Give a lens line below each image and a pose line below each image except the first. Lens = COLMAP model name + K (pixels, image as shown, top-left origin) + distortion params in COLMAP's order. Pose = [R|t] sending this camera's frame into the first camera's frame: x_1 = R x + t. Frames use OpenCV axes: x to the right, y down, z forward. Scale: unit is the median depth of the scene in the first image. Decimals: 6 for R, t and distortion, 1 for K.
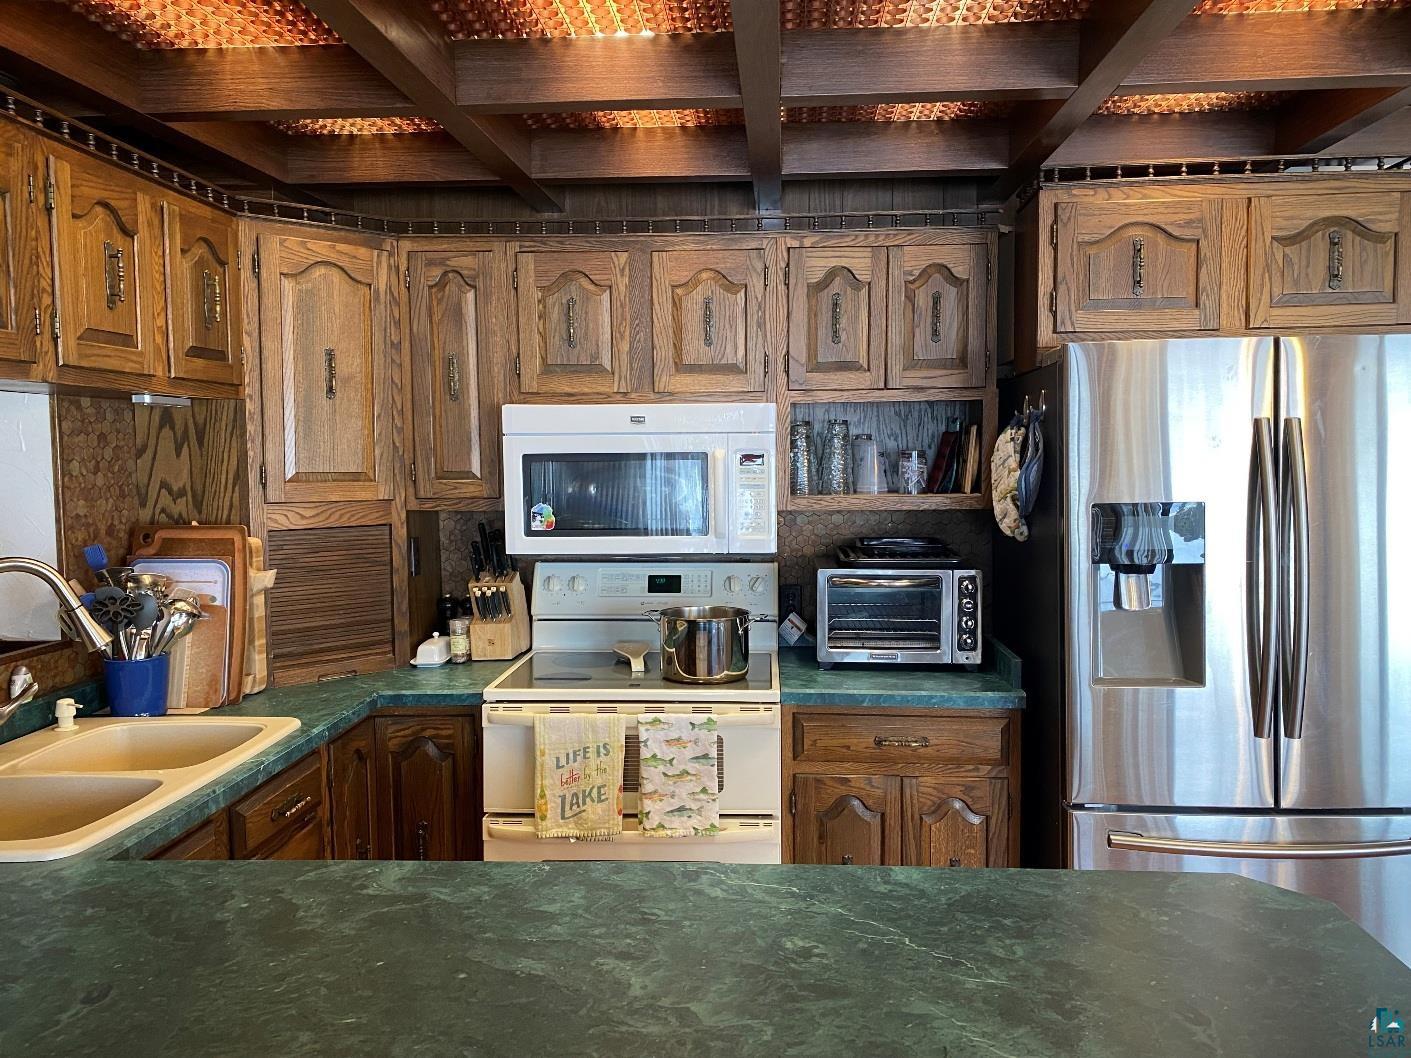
lens RADIAL K [[1051.2, 0, 705.5], [0, 1051.2, 529.0], [0, 0, 1]] dist [0.114782, -0.170604]
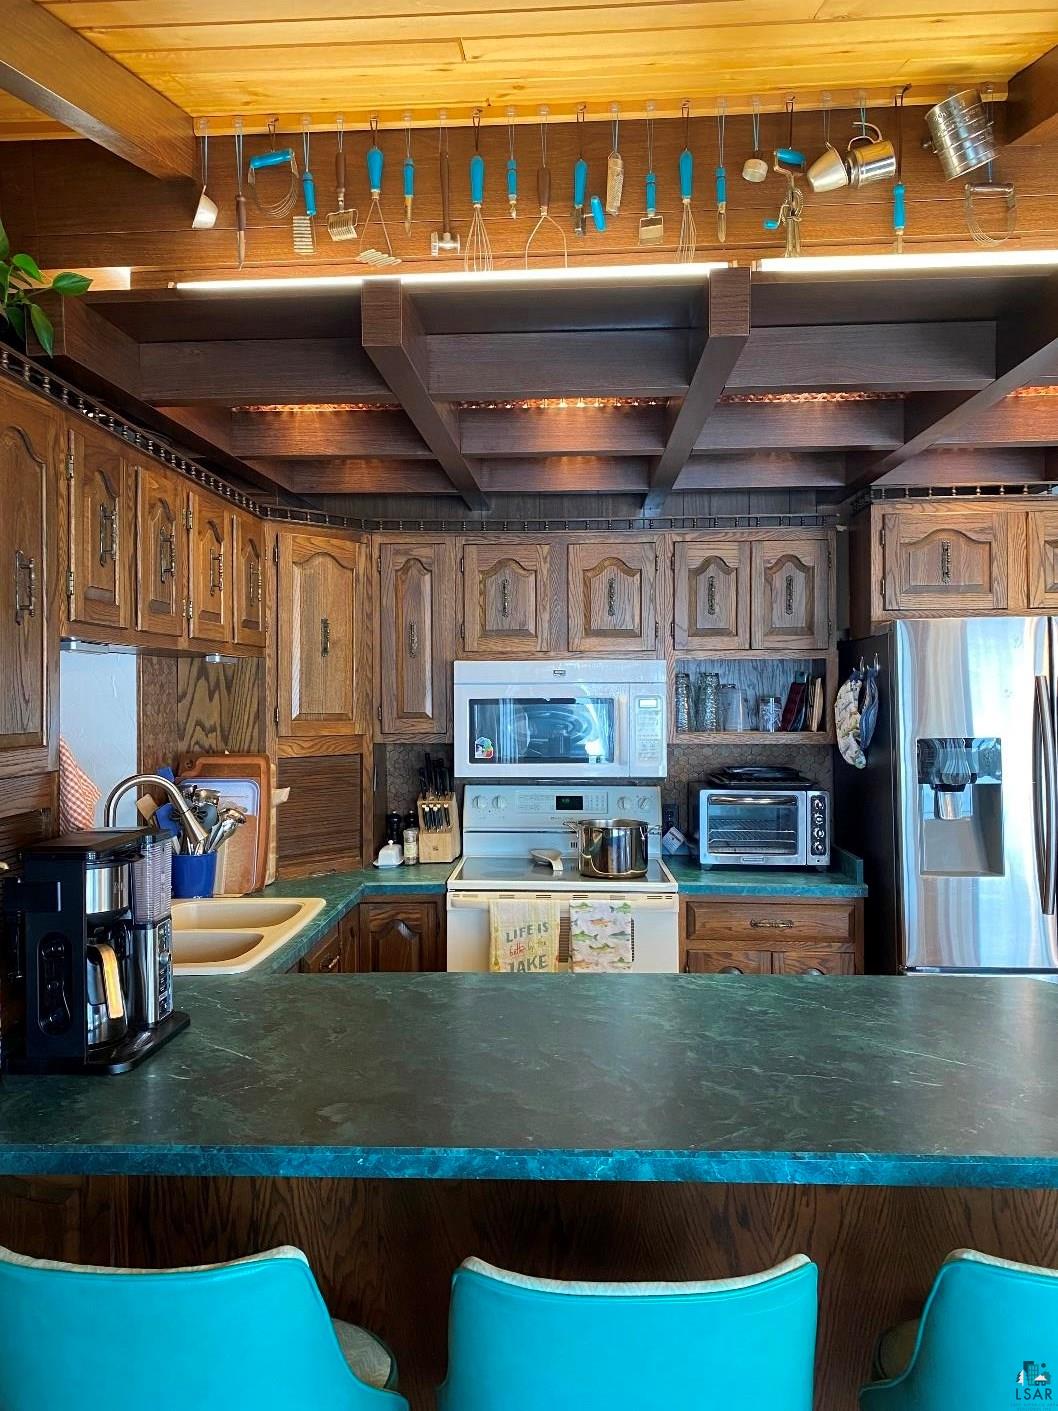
lens RADIAL K [[1017.5, 0, 529.0], [0, 1017.5, 705.5], [0, 0, 1]] dist [0.167505, -0.346175]
pose [[0.999911, 0.003646, 0.012816, -0.122186], [-0.002848, 0.998089, -0.061733, 0.013711], [-0.013016, 0.061691, 0.998010, -0.253737]]
